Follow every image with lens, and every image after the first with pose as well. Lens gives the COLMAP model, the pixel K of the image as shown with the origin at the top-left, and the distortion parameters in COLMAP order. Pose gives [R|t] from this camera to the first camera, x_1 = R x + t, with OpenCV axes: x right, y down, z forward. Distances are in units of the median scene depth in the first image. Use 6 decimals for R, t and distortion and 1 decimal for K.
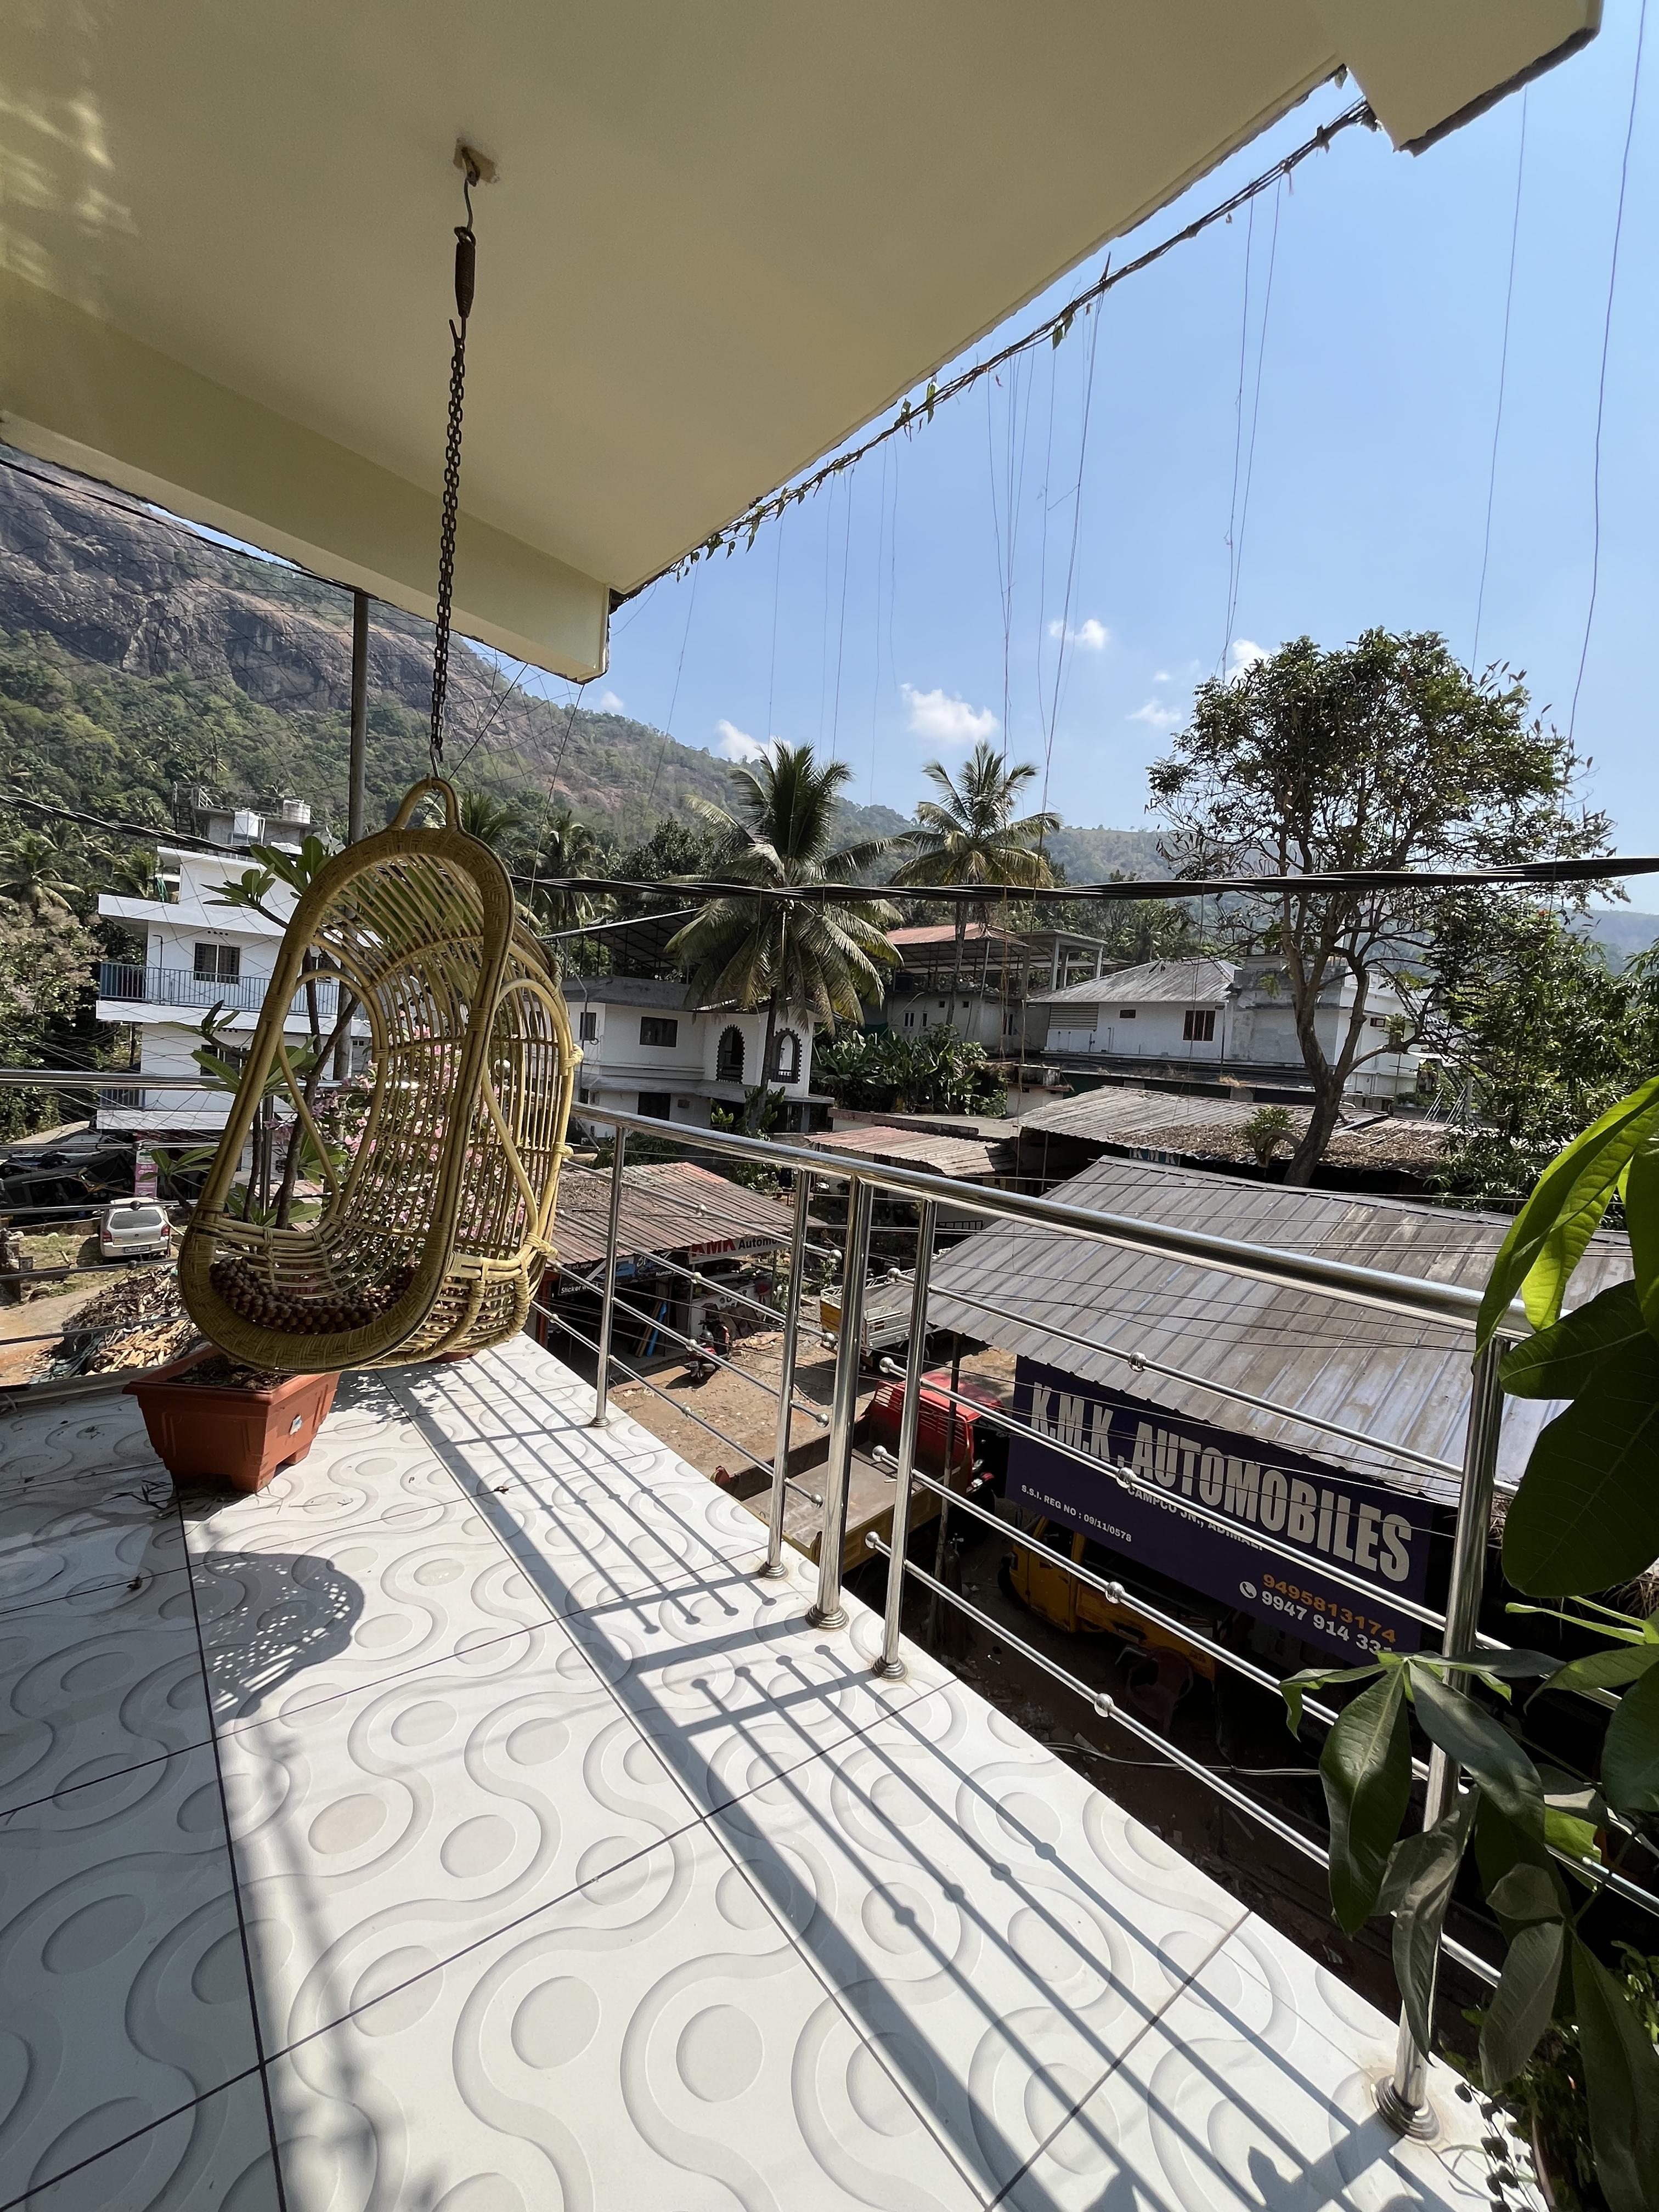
lens RADIAL K [[891.0, 0, 833.2], [0, 891.0, 1101.3], [0, 0, 1]] dist [-0.001349, 0.000242]
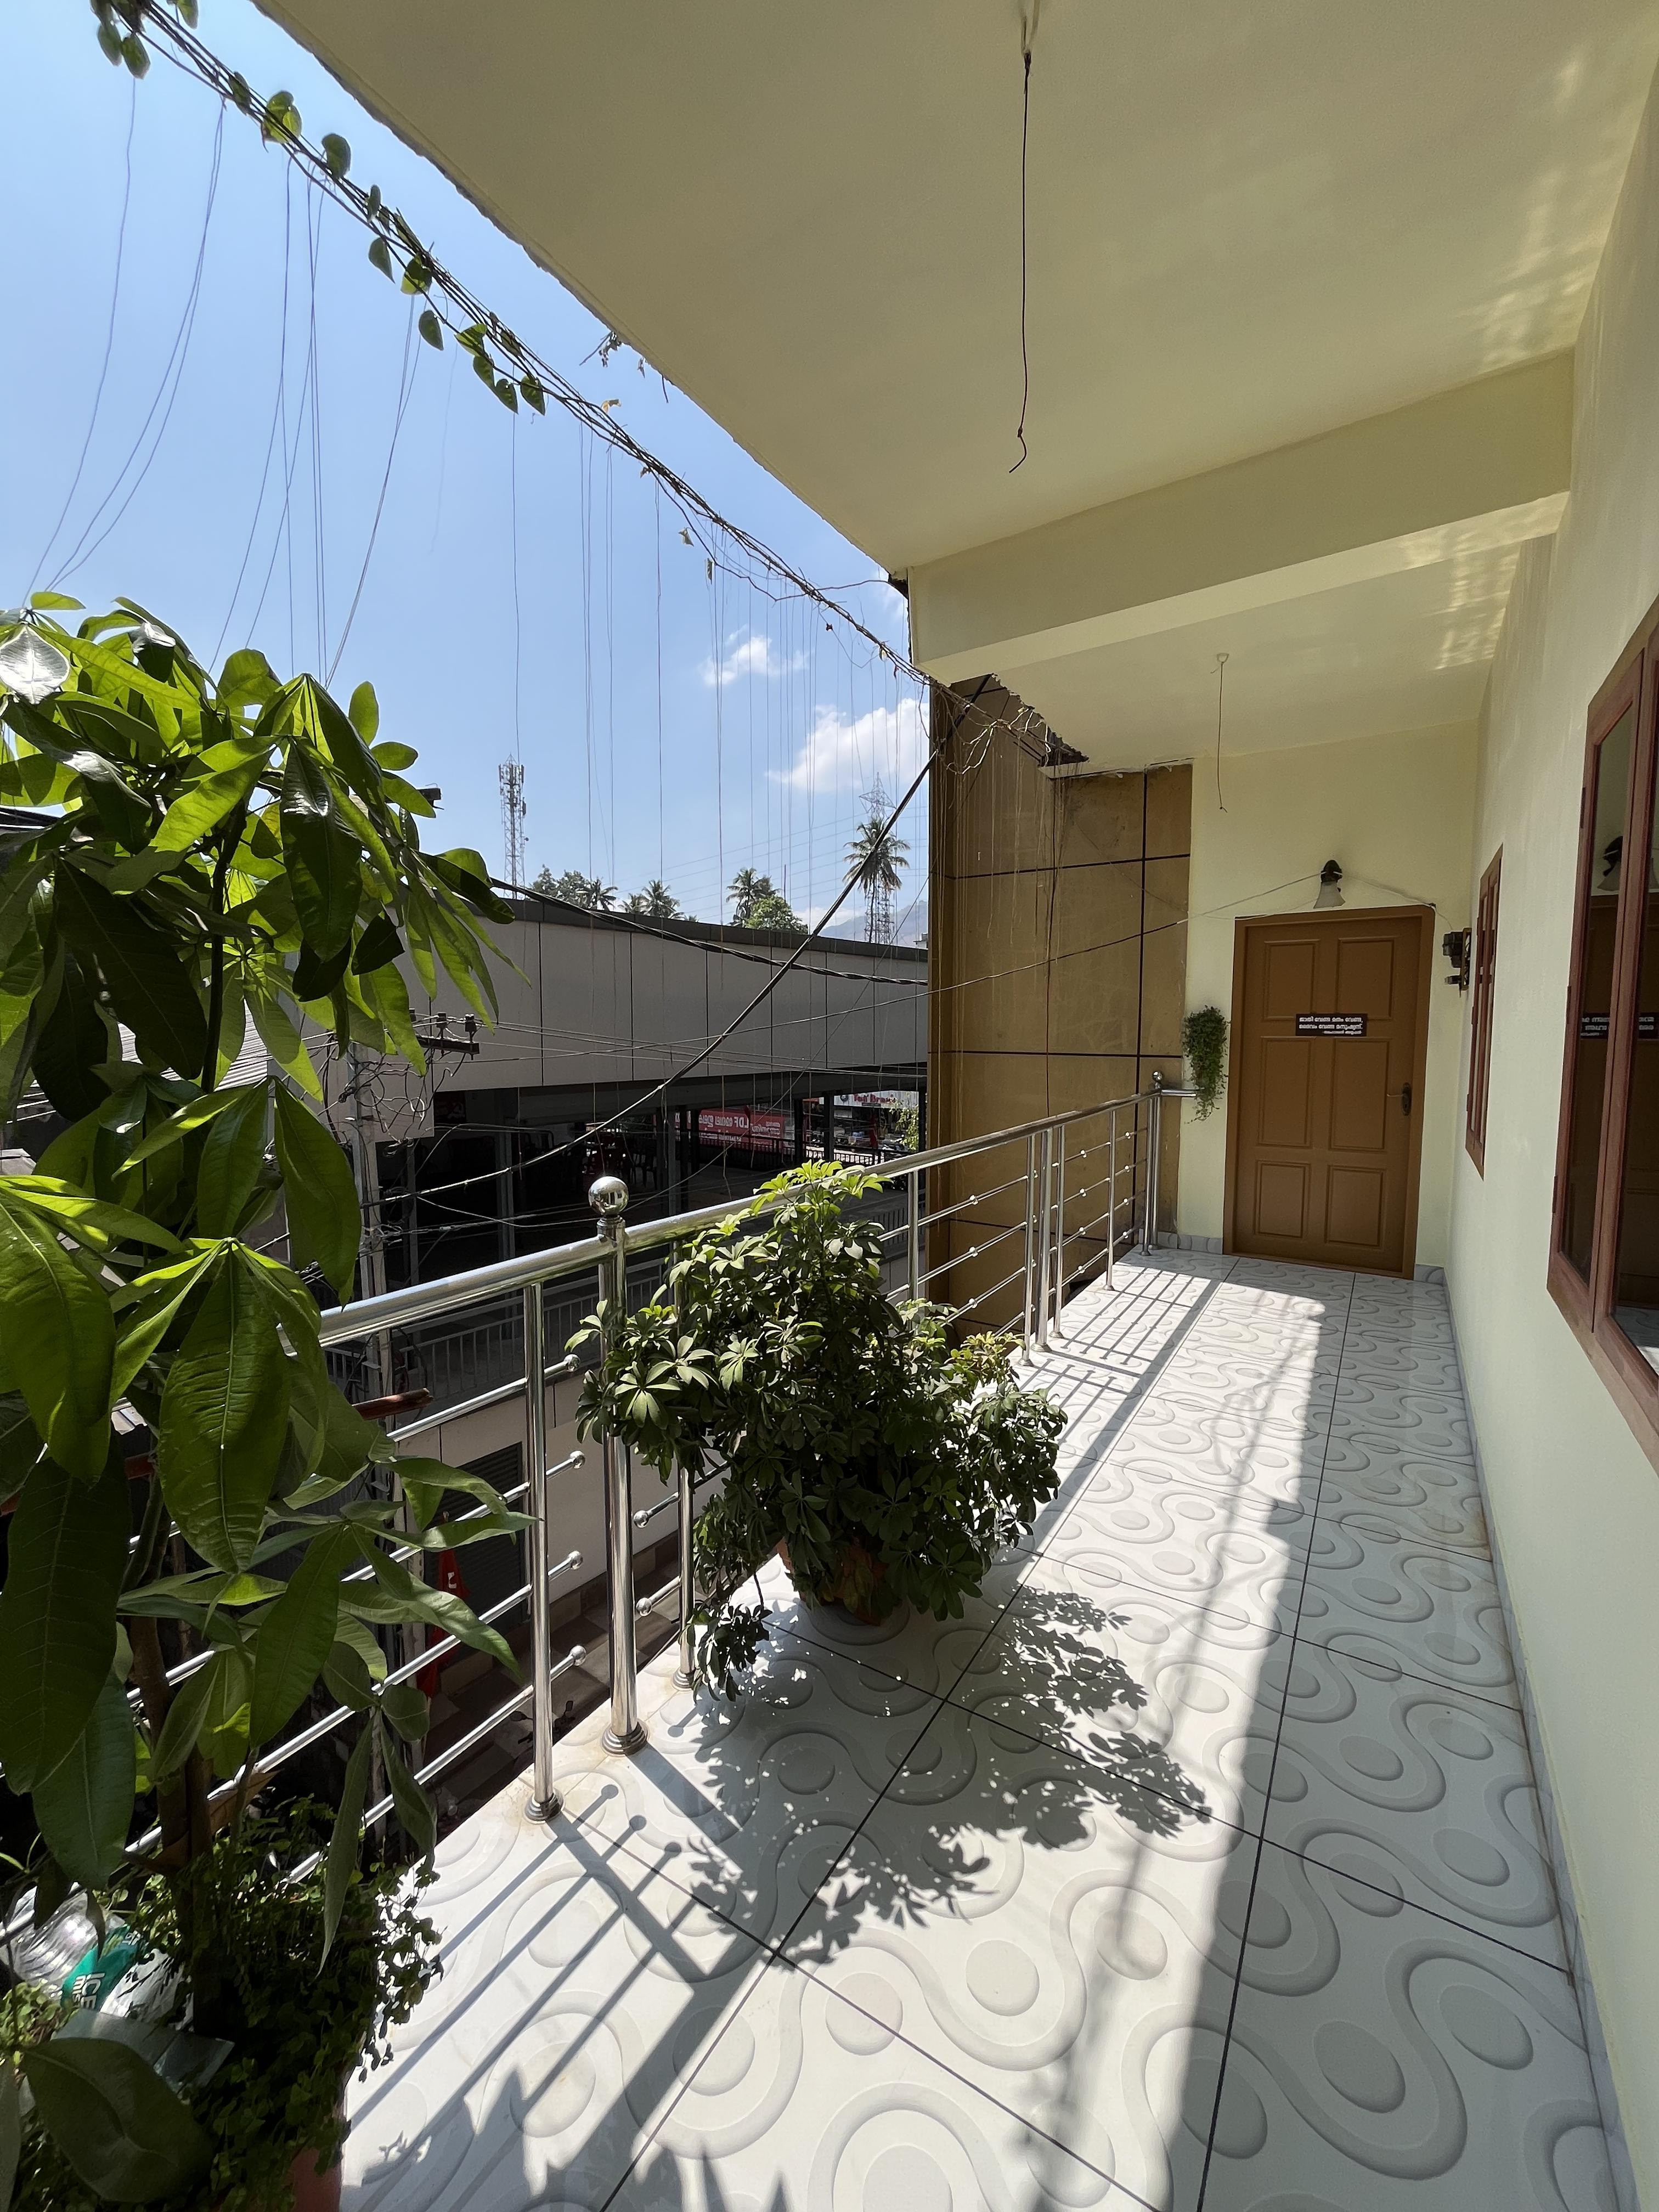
lens RADIAL K [[891.0, 0, 829.4], [0, 891.0, 1100.0], [0, 0, 1]] dist [-0.001349, 0.000242]
pose [[-0.323849, -0.084791, 0.942302, -1.705961], [0.085608, 0.989264, 0.118438, -0.220413], [-0.942228, 0.119025, -0.313113, 2.095886]]
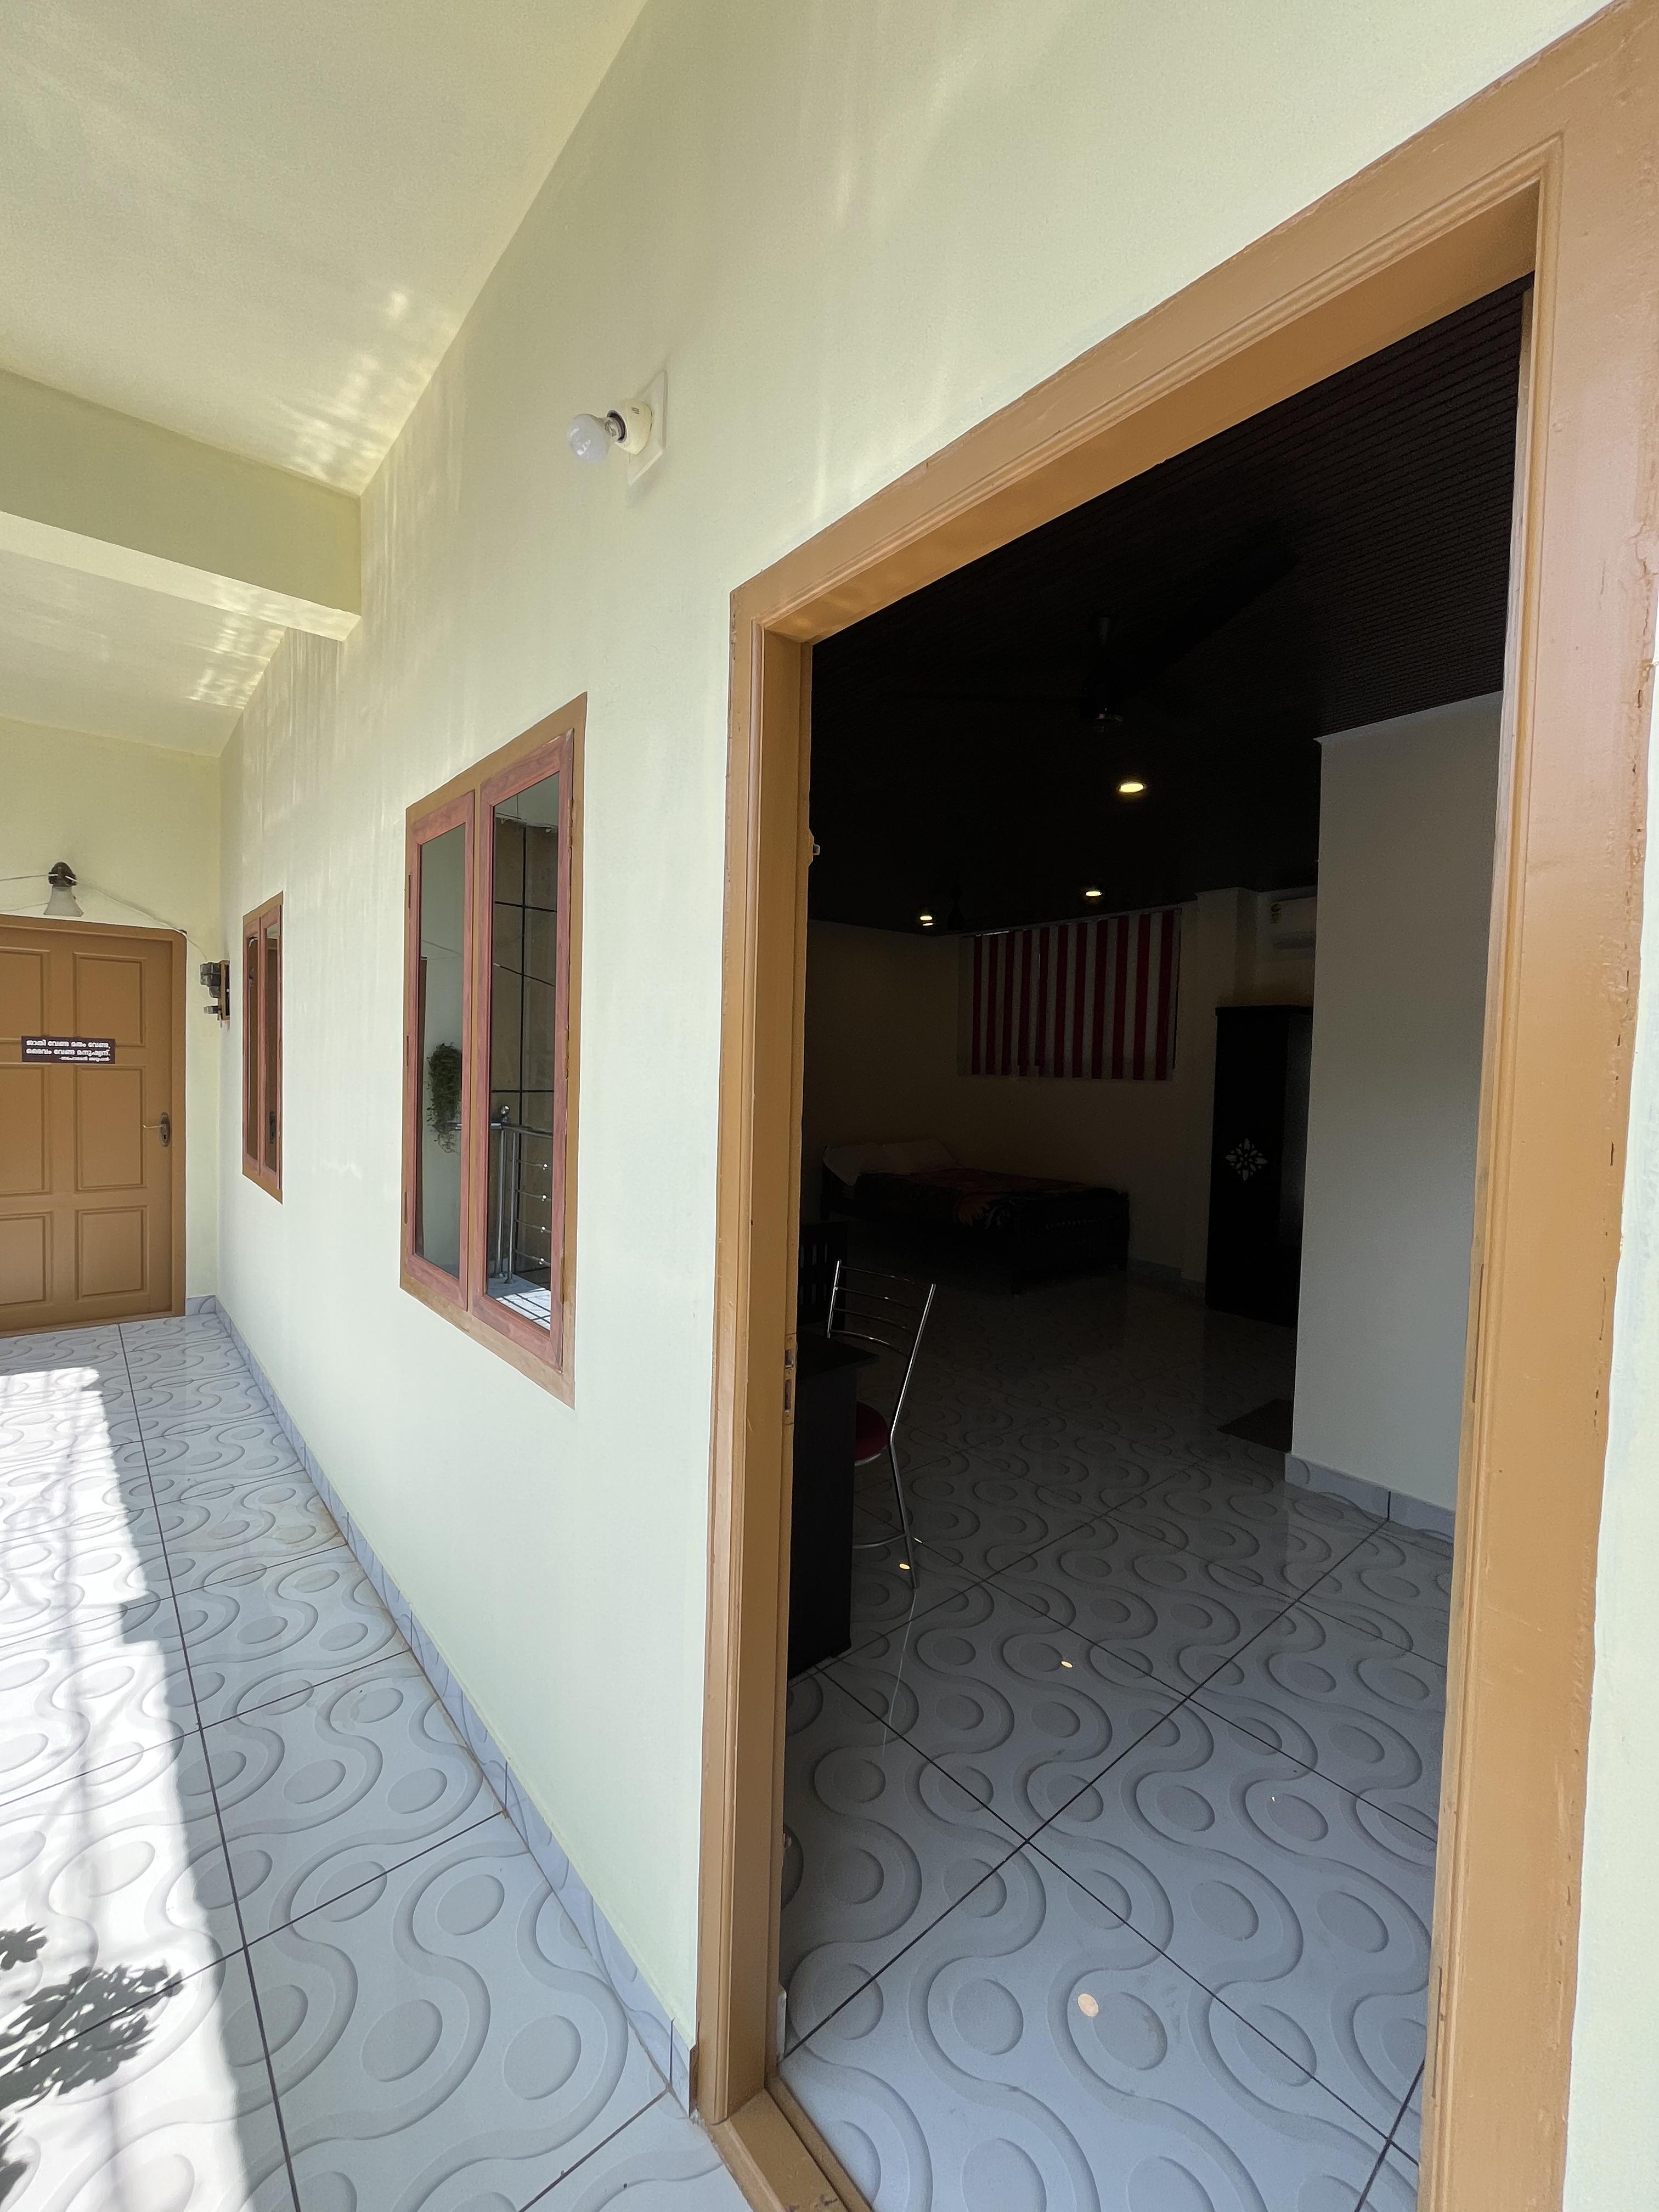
lens RADIAL K [[891.0, 0, 833.7], [0, 891.0, 1101.1], [0, 0, 1]] dist [-0.001349, 0.000242]
pose [[-0.998800, -0.031951, -0.037122, -1.596677], [-0.036603, 0.990539, 0.132263, -0.243225], [0.032545, 0.133463, -0.990519, 2.192281]]
